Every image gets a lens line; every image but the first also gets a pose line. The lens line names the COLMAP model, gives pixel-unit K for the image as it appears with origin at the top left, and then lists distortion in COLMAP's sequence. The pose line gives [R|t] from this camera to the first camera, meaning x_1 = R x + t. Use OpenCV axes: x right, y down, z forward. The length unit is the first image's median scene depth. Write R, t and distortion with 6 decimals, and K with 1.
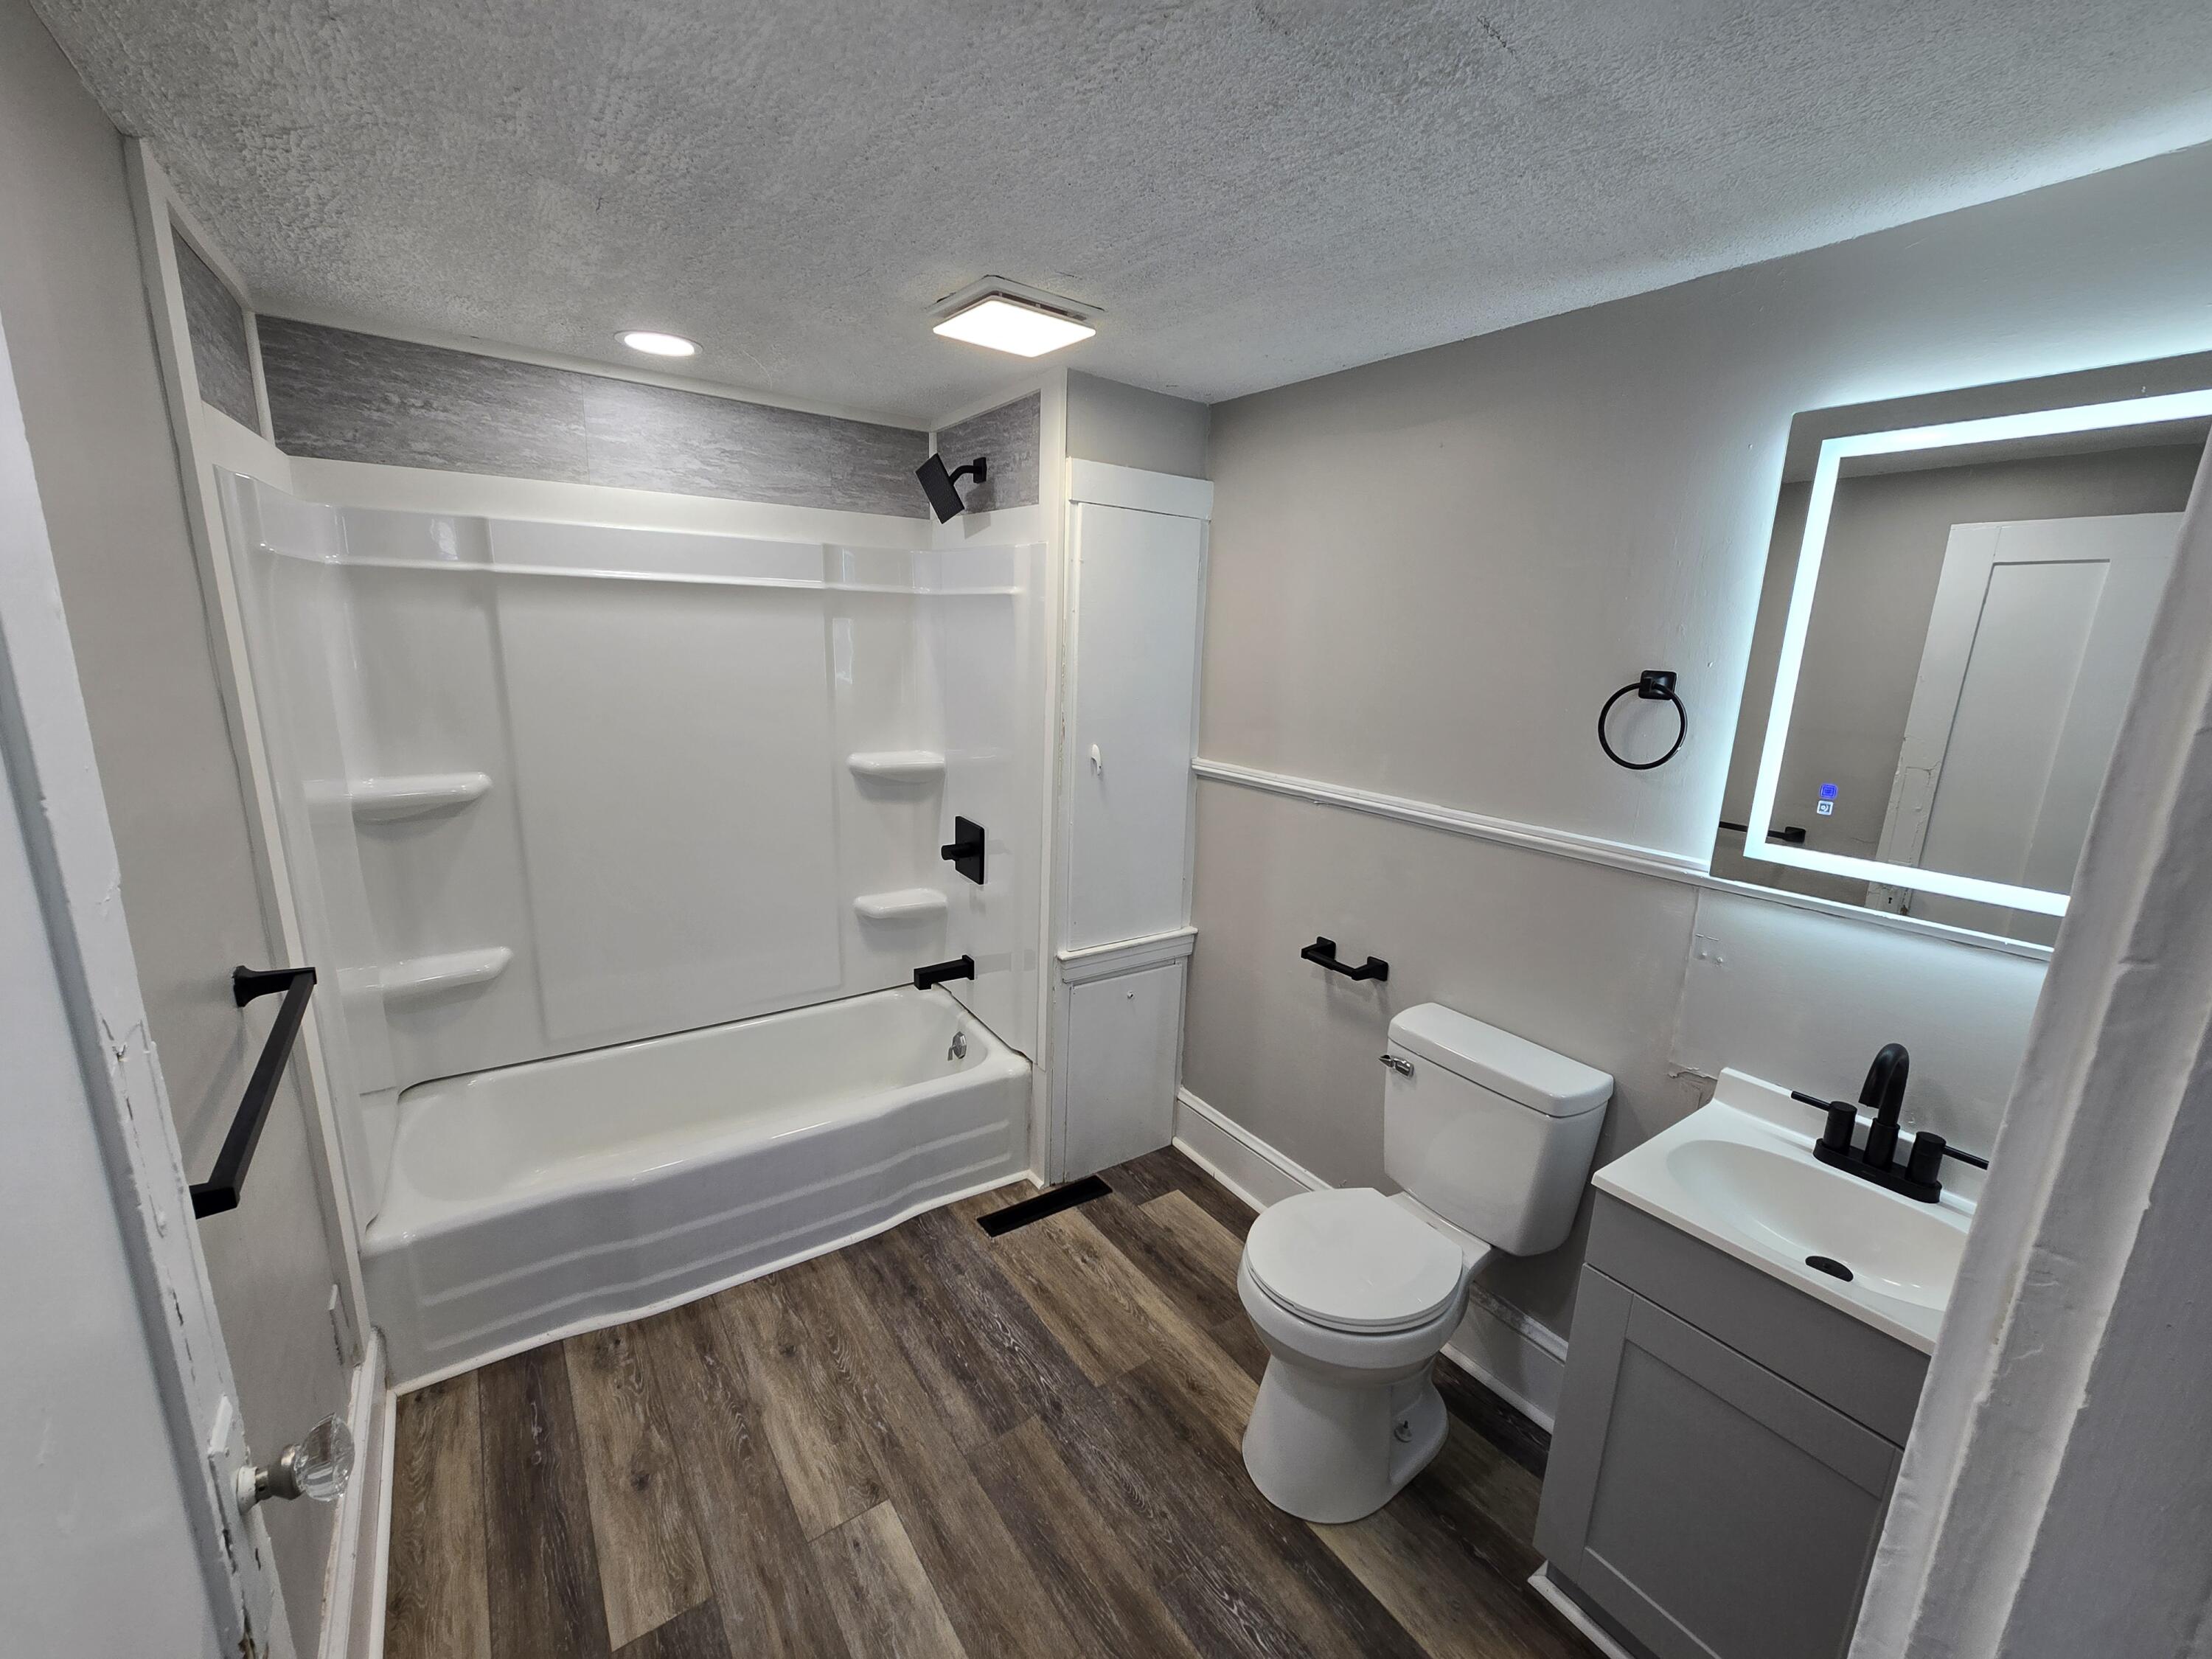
lens RADIAL K [[899.5, 0, 1119.6], [0, 899.5, 839.2], [0, 0, 1]] dist [-0.003188, -0.000956]
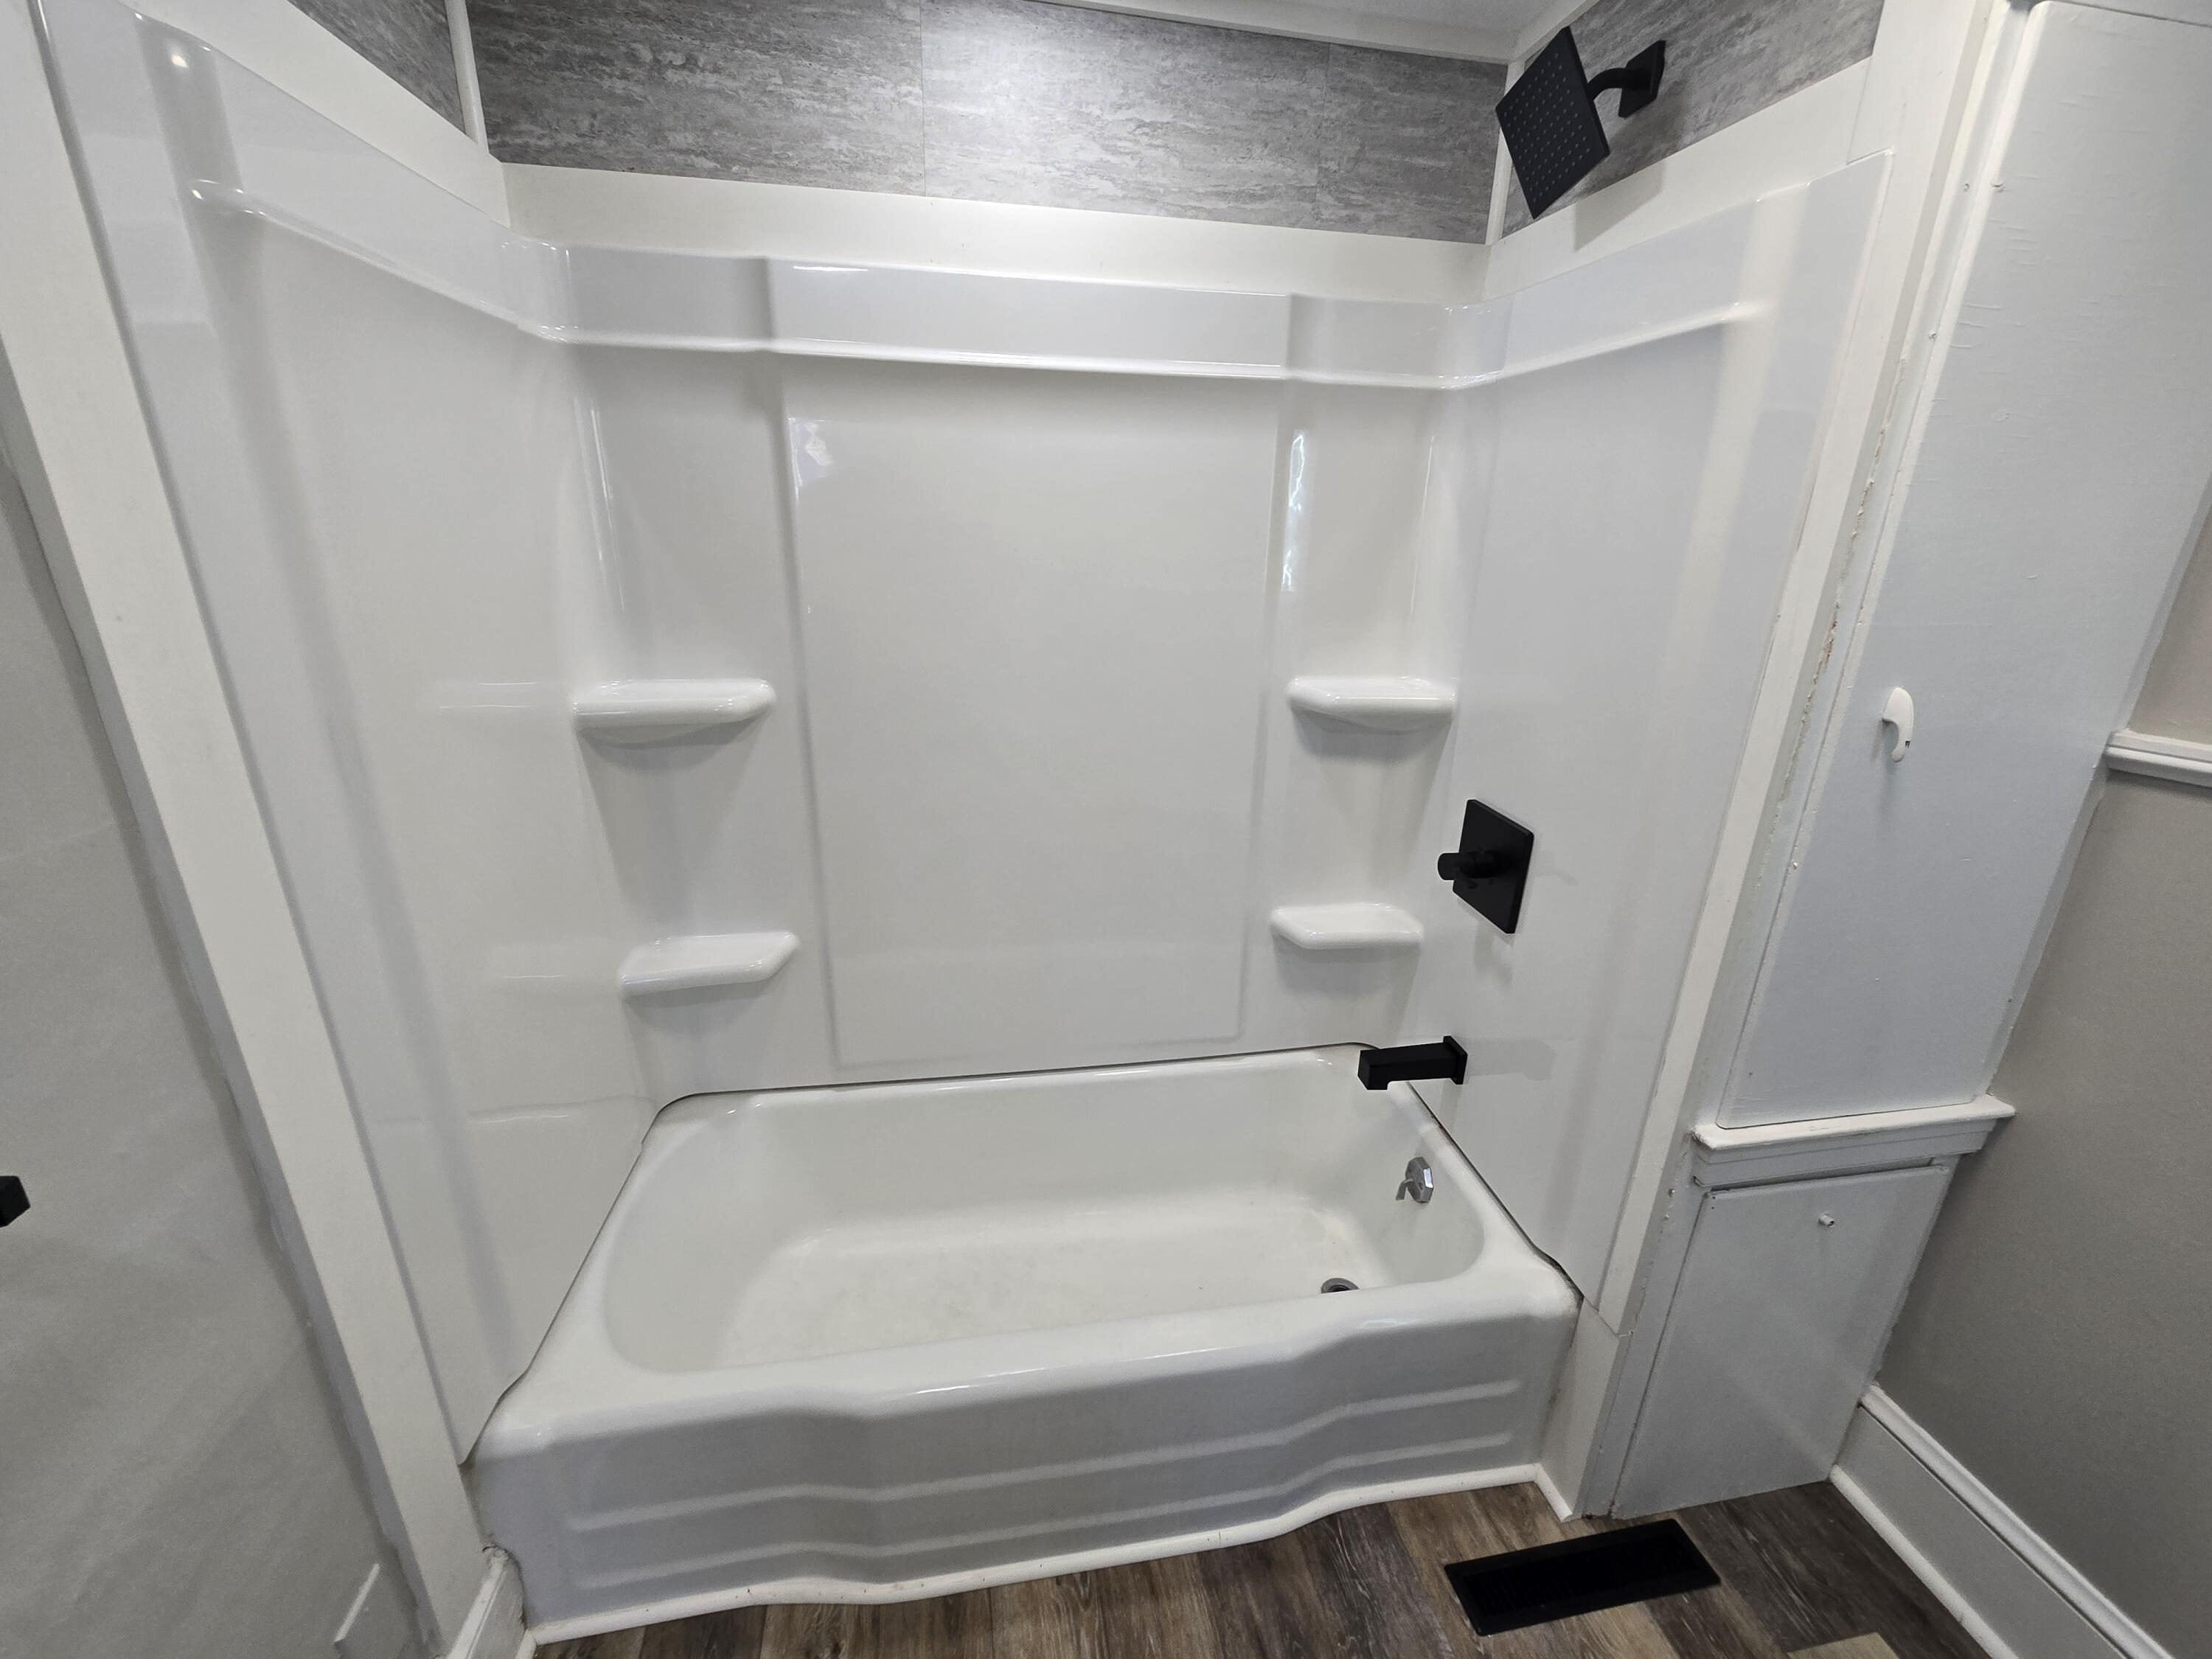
lens RADIAL K [[899.5, 0, 1119.6], [0, 899.5, 839.2], [0, 0, 1]] dist [-0.003188, -0.000956]
pose [[0.908475, 0.122525, -0.399575, -0.190679], [-0.087674, 0.990659, 0.104440, -0.050276], [0.408640, -0.059849, 0.910731, 0.502002]]
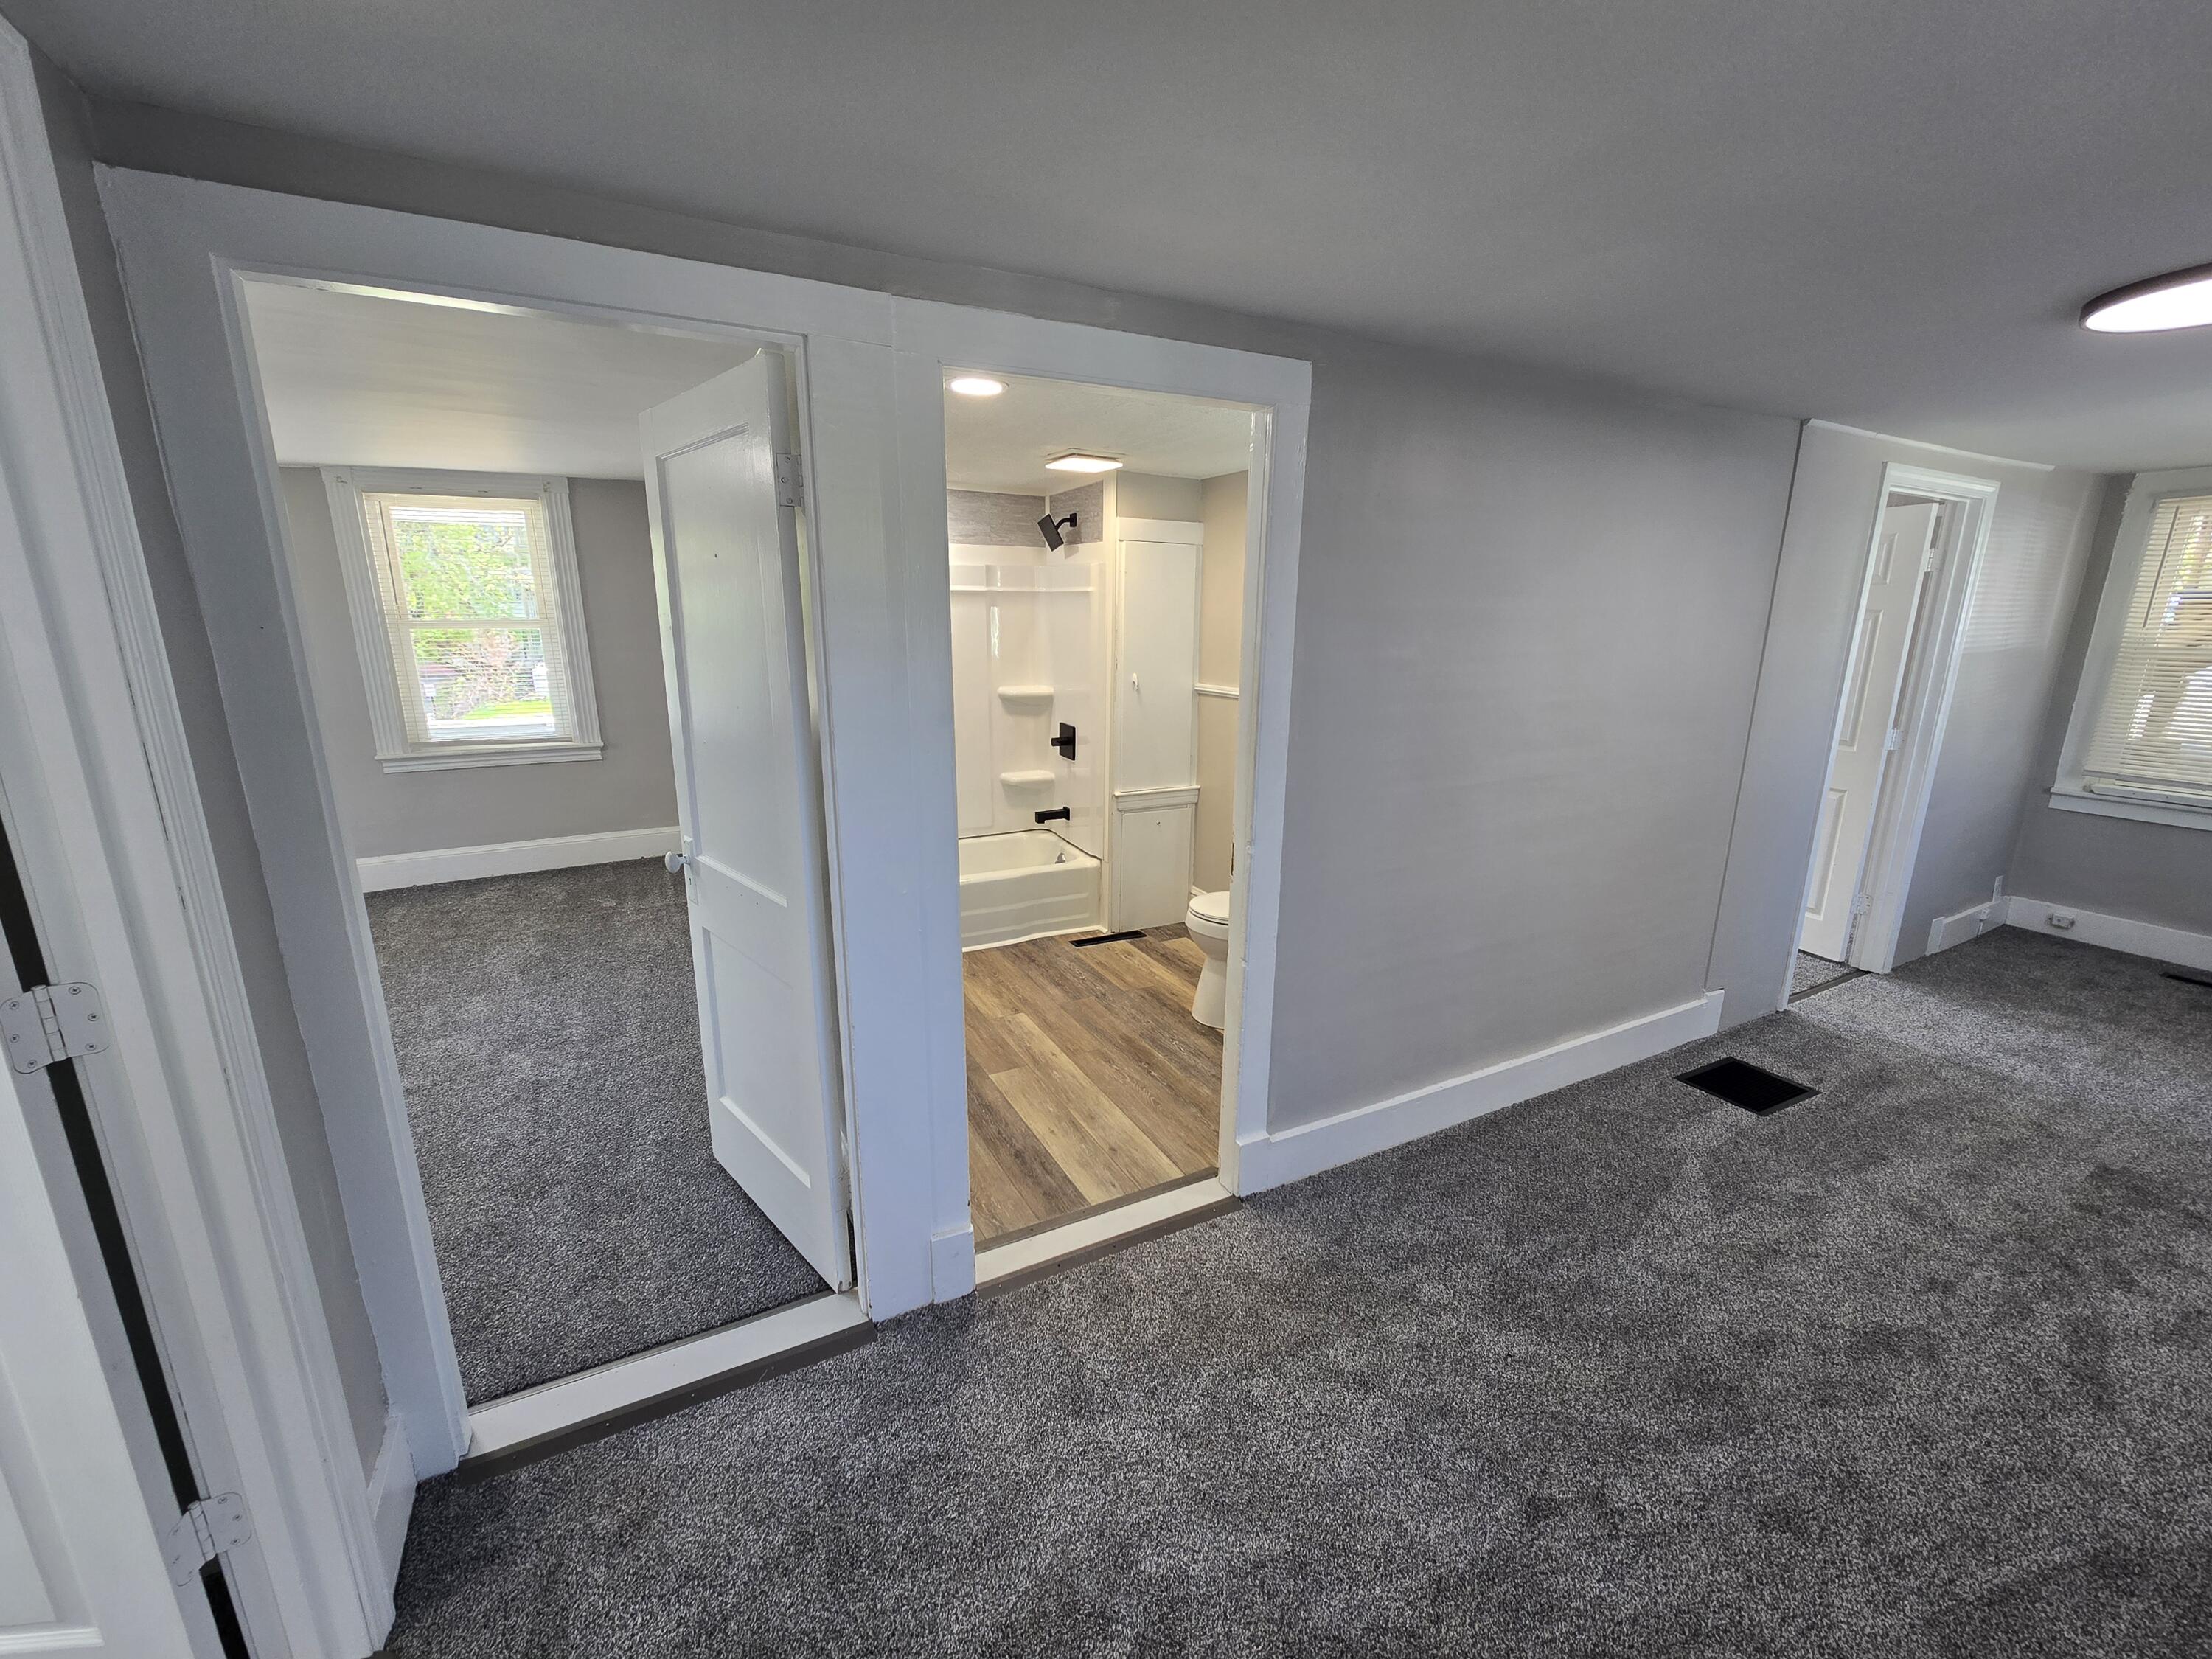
lens RADIAL K [[898.9, 0, 1111.0], [0, 898.9, 831.4], [0, 0, 1]] dist [0.000170, -0.000187]
pose [[0.990229, 0.005875, -0.139326, 0.188359], [-0.004724, 0.999952, 0.008591, 0.205744], [0.139370, -0.007849, 0.990209, -0.830229]]
